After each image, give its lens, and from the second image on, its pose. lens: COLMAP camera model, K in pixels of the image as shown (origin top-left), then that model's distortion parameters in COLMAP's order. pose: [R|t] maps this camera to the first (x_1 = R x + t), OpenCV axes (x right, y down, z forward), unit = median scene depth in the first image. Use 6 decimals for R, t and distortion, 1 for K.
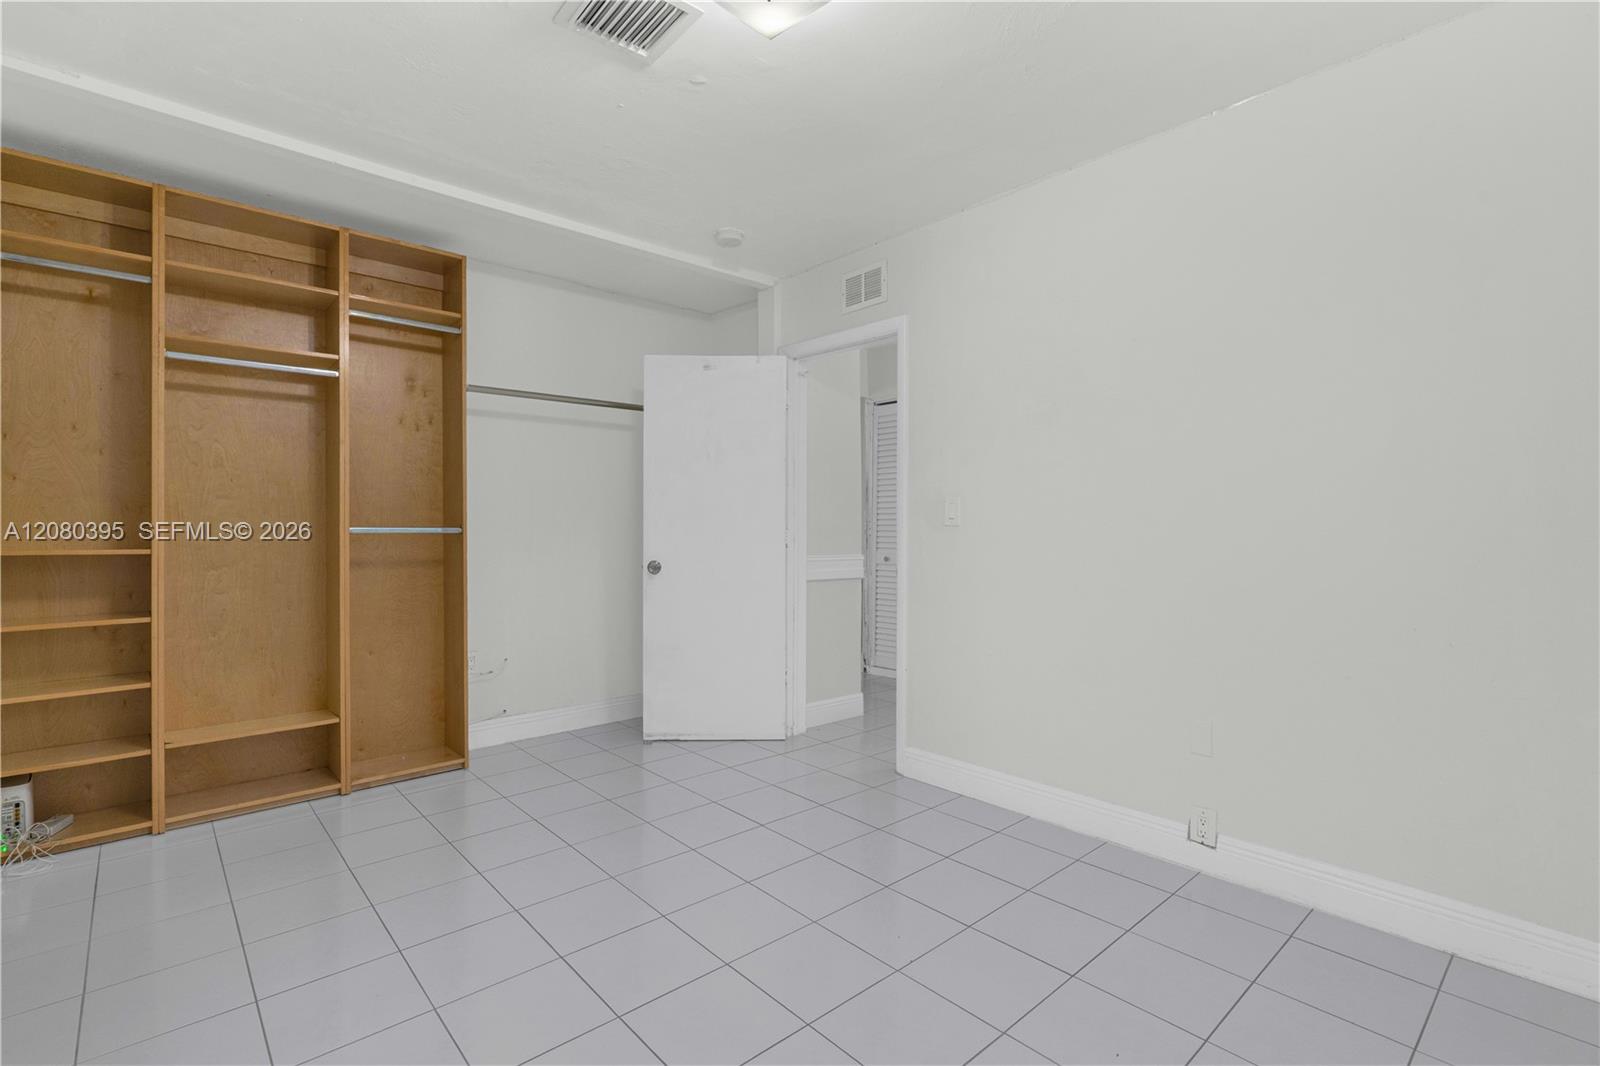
lens RADIAL K [[734.3, 0, 800.0], [0, 734.3, 533.0], [0, 0, 1]] dist [-0.002571, -0.000502]
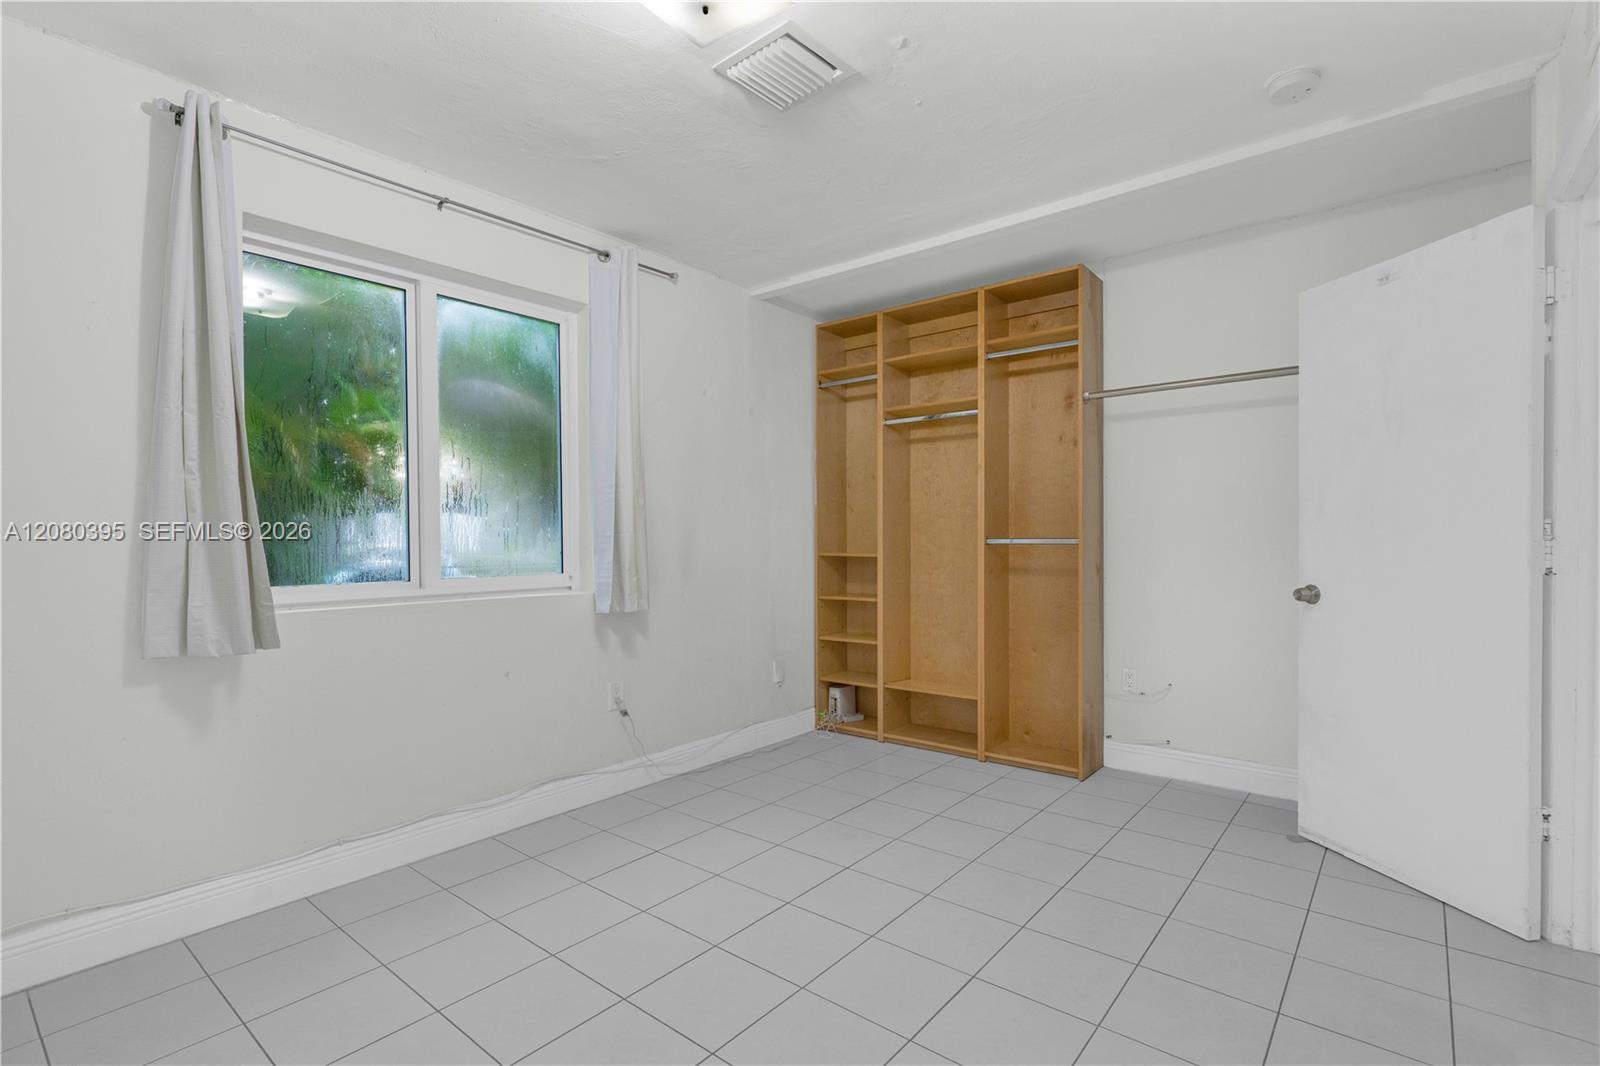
lens RADIAL K [[756.1, 0, 800.4], [0, 756.1, 556.8], [0, 0, 1]] dist [0.001614, 0.000448]
pose [[0.150043, 0.019750, -0.988482, 0.490554], [-0.004821, 0.999803, 0.019244, -0.000220], [0.988668, 0.001878, 0.150108, 0.460995]]
